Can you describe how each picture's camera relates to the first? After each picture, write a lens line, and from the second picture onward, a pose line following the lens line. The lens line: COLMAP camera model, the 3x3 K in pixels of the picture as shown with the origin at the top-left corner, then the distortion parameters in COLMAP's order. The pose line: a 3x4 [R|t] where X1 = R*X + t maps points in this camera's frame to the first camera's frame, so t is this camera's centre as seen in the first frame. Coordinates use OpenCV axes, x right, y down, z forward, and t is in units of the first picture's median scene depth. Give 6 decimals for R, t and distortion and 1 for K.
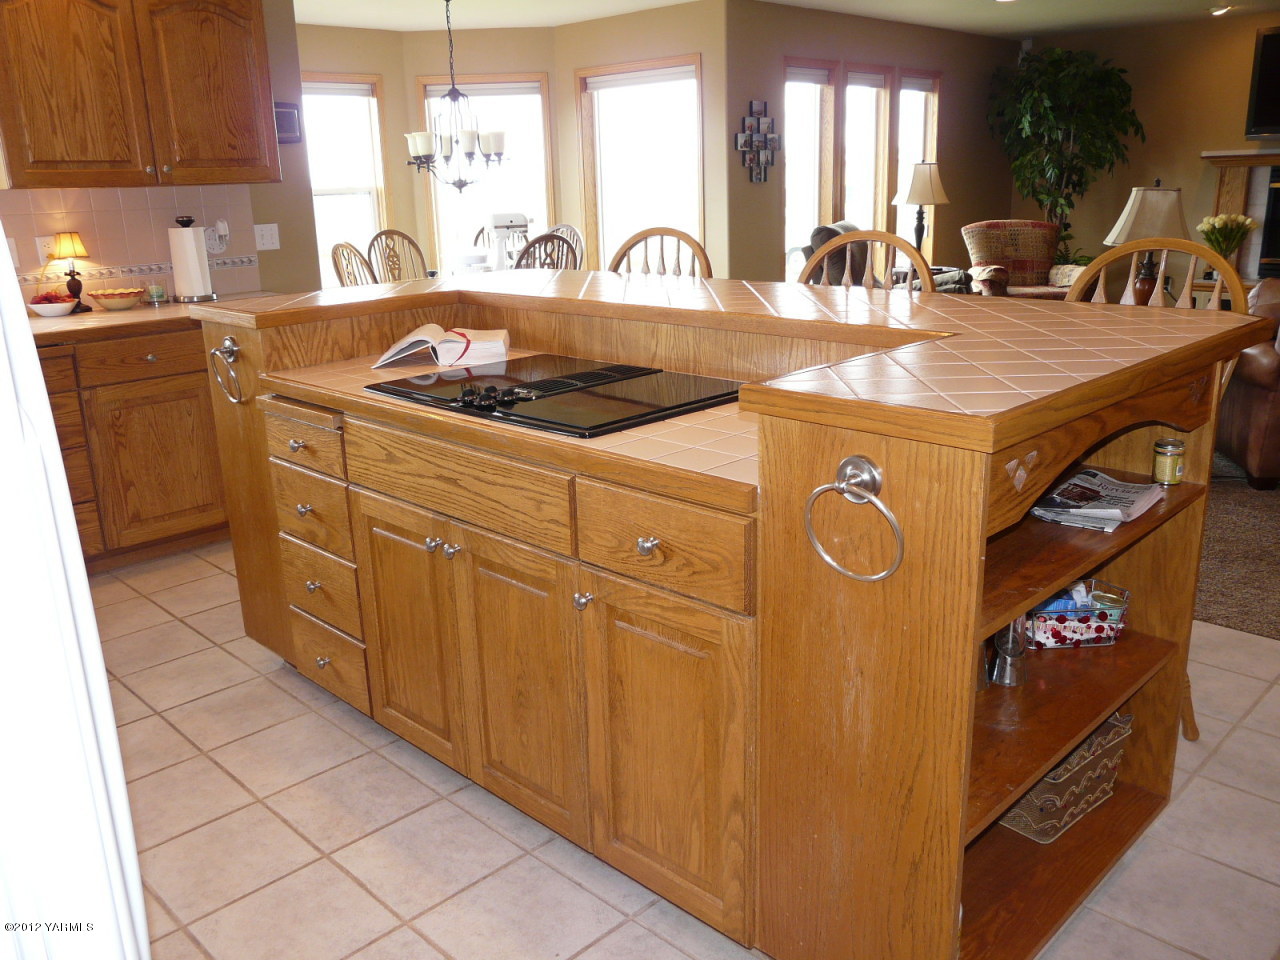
lens RADIAL K [[1070.9, 0, 641.1], [0, 1070.9, 485.6], [0, 0, 1]] dist [-0.079612, 0.111629]
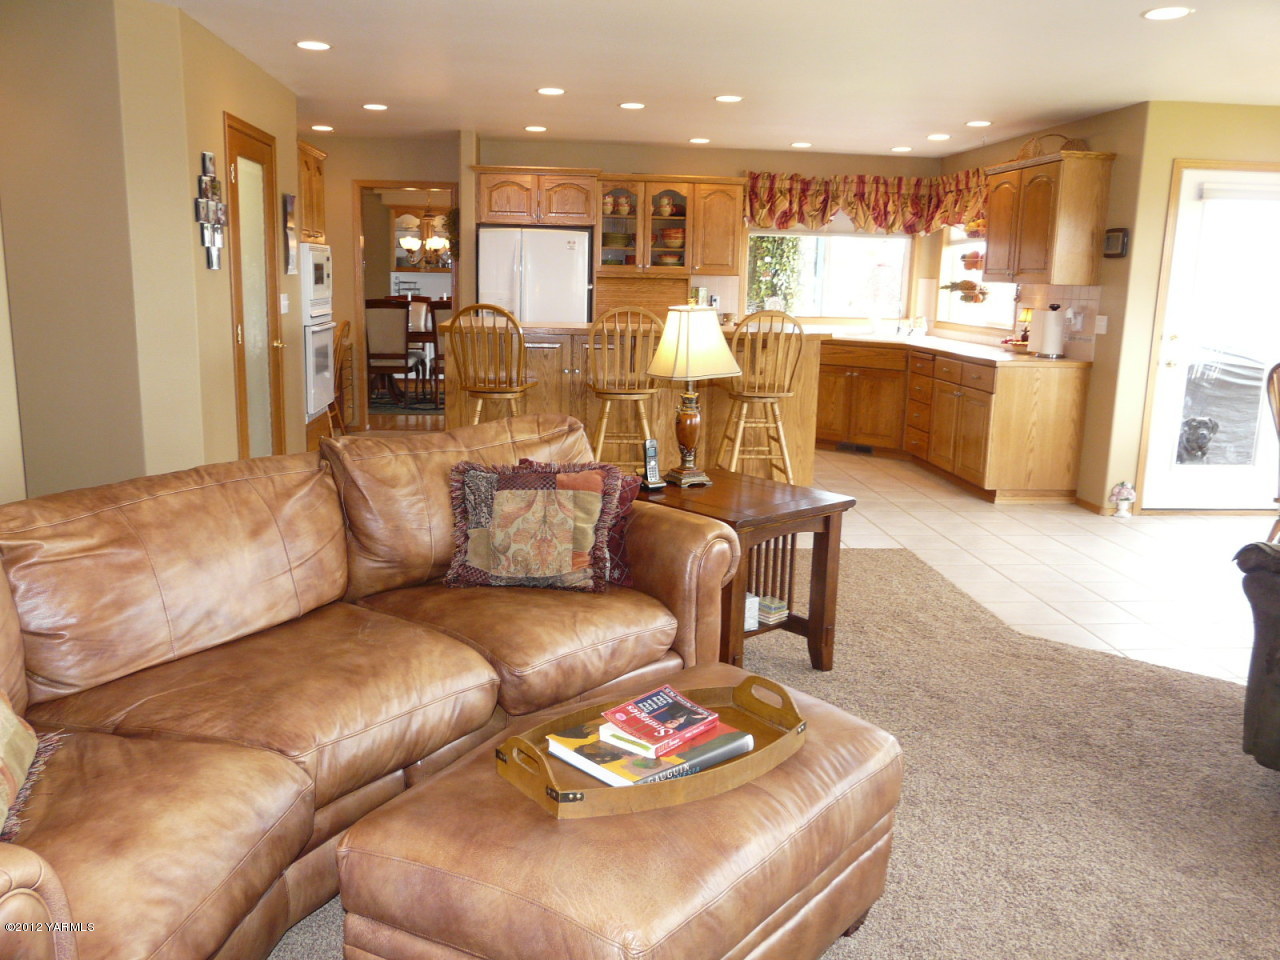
lens RADIAL K [[1070.9, 0, 641.1], [0, 1070.9, 485.6], [0, 0, 1]] dist [-0.079612, 0.111629]
pose [[-0.639617, 0.160793, -0.751689, 1.228734], [-0.221182, 0.898026, 0.380300, -0.489829], [0.736186, 0.409506, -0.538828, 1.552580]]
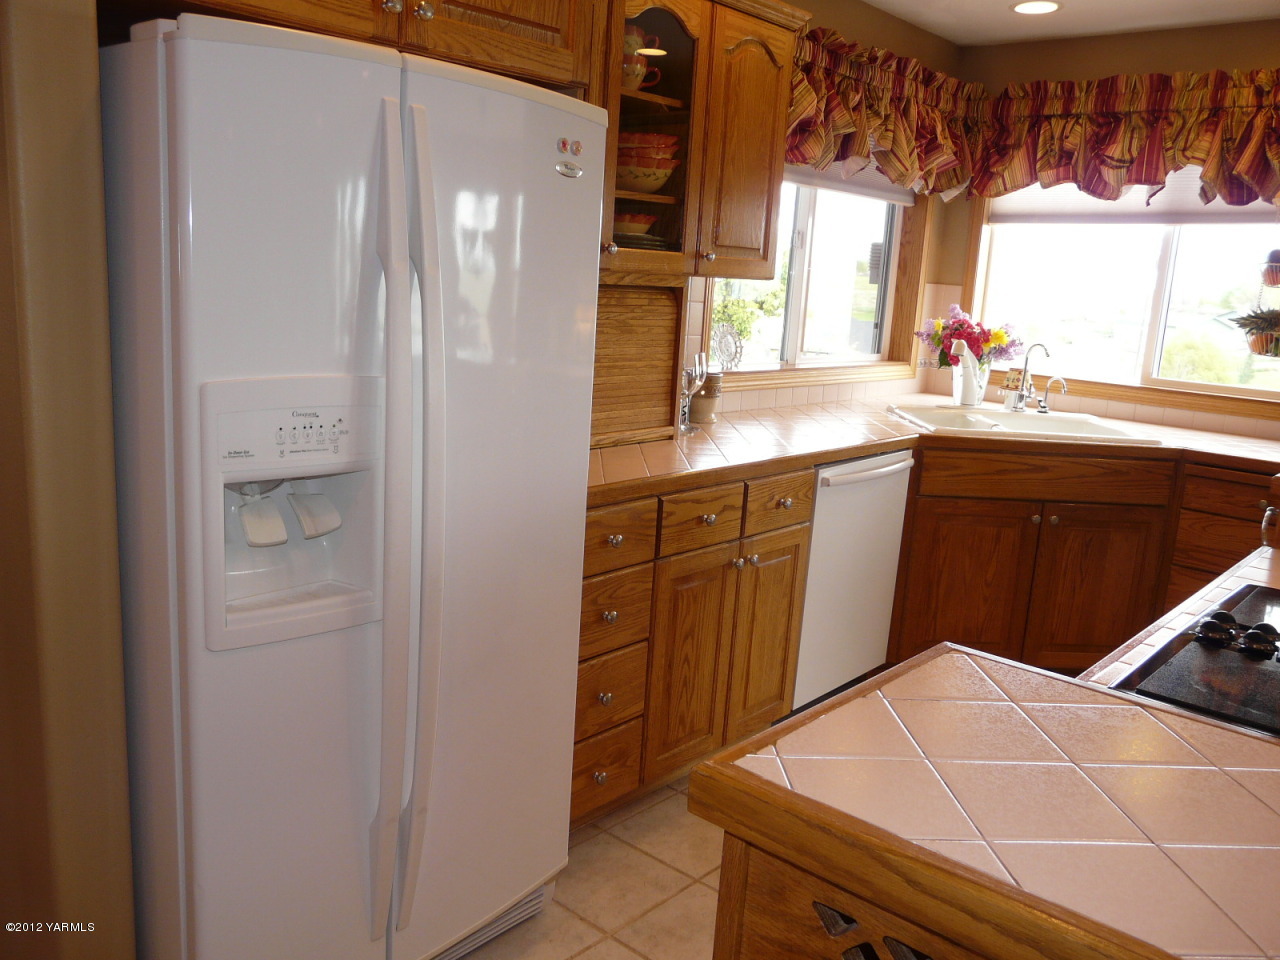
lens RADIAL K [[1070.9, 0, 641.1], [0, 1070.9, 485.6], [0, 0, 1]] dist [-0.079612, 0.111629]
pose [[0.058676, 0.230975, -0.971189, 0.262554], [-0.338143, 0.919952, 0.198360, -0.093545], [0.939264, 0.316762, 0.132081, 0.263057]]
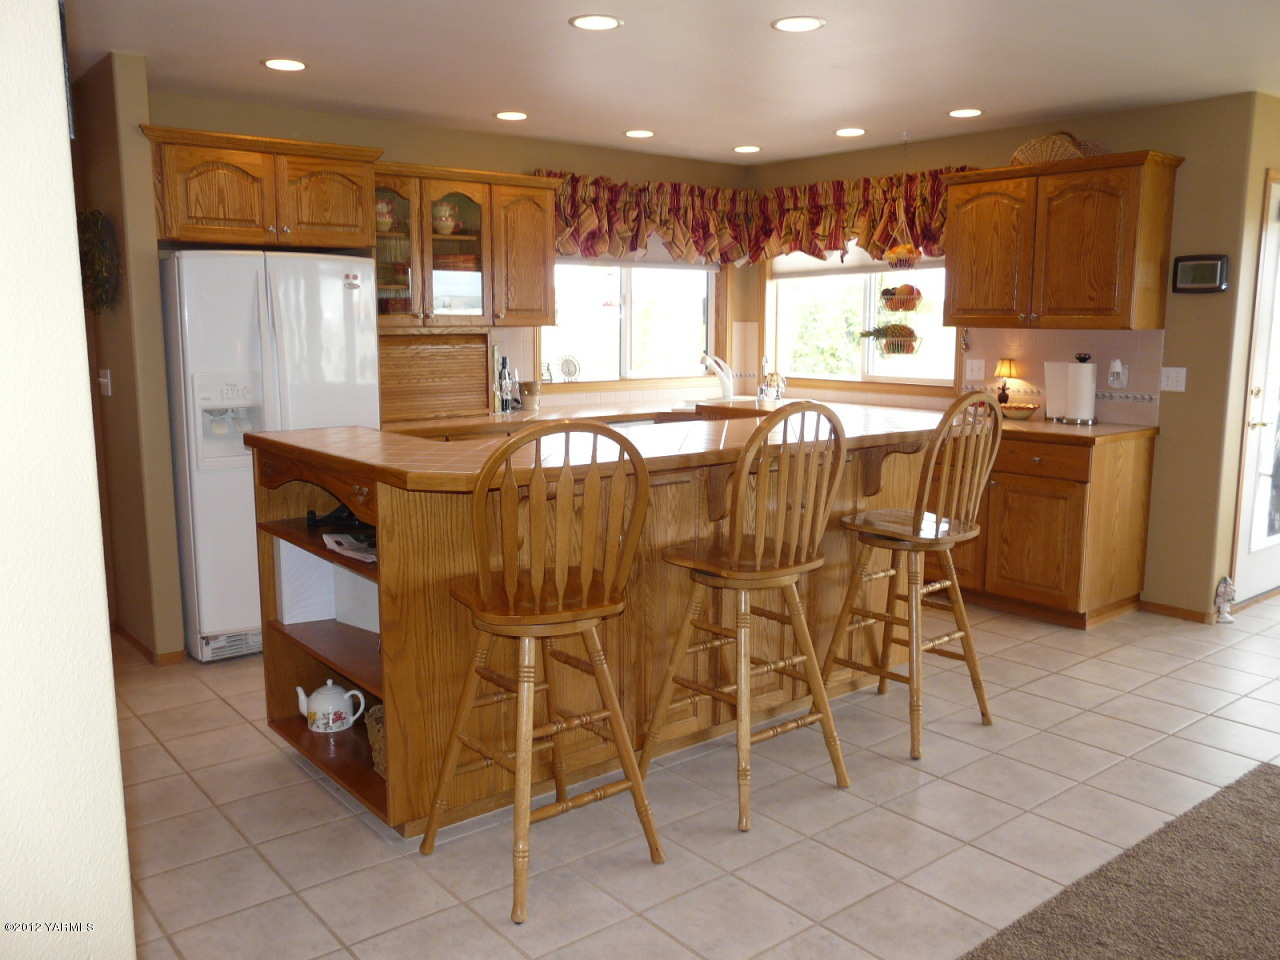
lens RADIAL K [[1070.9, 0, 641.1], [0, 1070.9, 485.6], [0, 0, 1]] dist [-0.079612, 0.111629]
pose [[-0.103856, 0.178270, -0.978485, 0.851410], [-0.276554, 0.939833, 0.200581, -0.222993], [0.955370, 0.291435, -0.048306, 0.640120]]
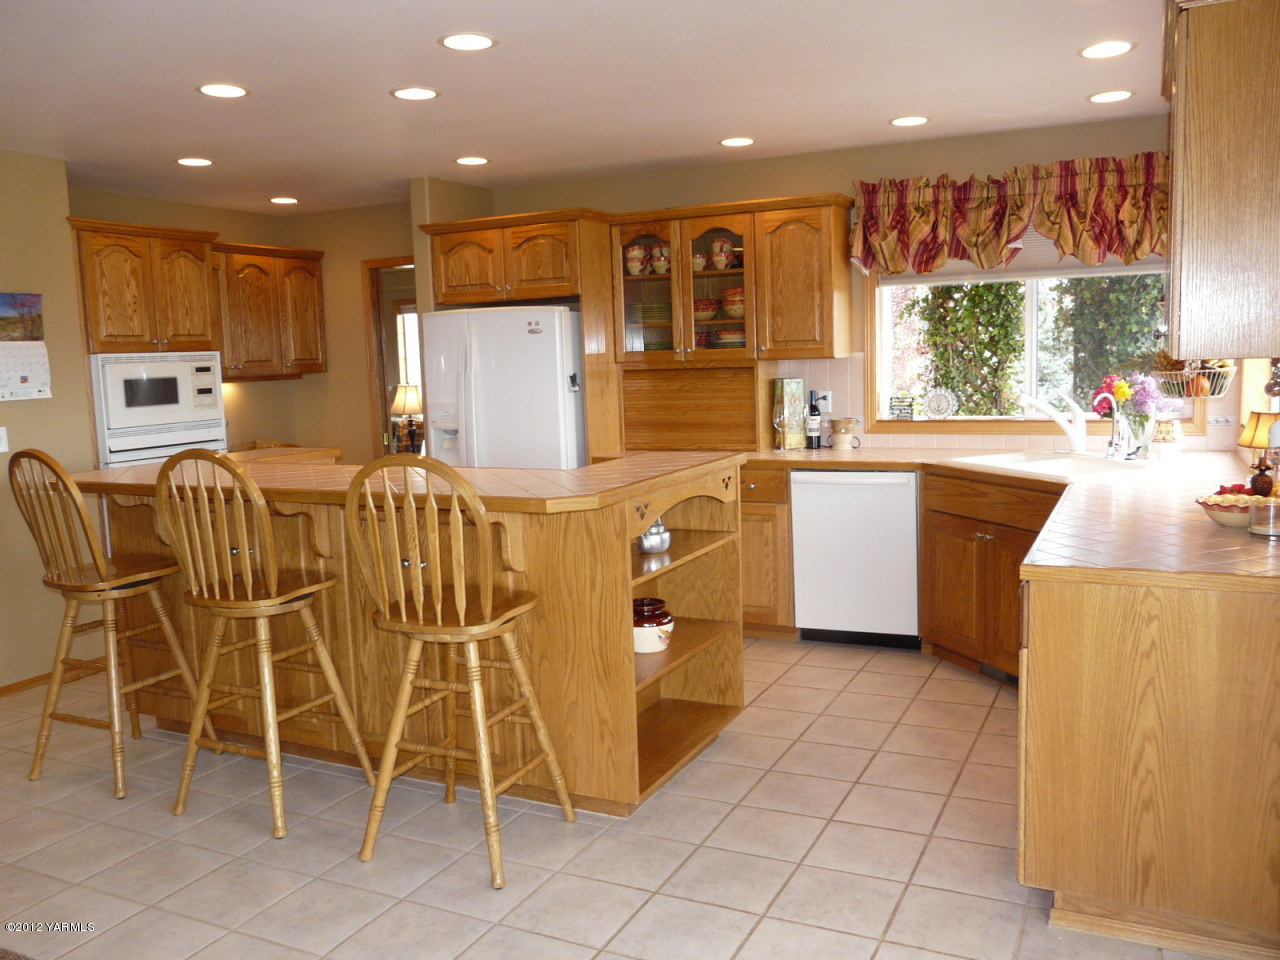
lens RADIAL K [[1070.9, 0, 641.1], [0, 1070.9, 485.6], [0, 0, 1]] dist [-0.079612, 0.111629]
pose [[-0.945025, 0.097806, -0.312029, 0.088293], [-0.033024, 0.920796, 0.388643, -0.443176], [0.325327, 0.377582, -0.866945, 1.454225]]
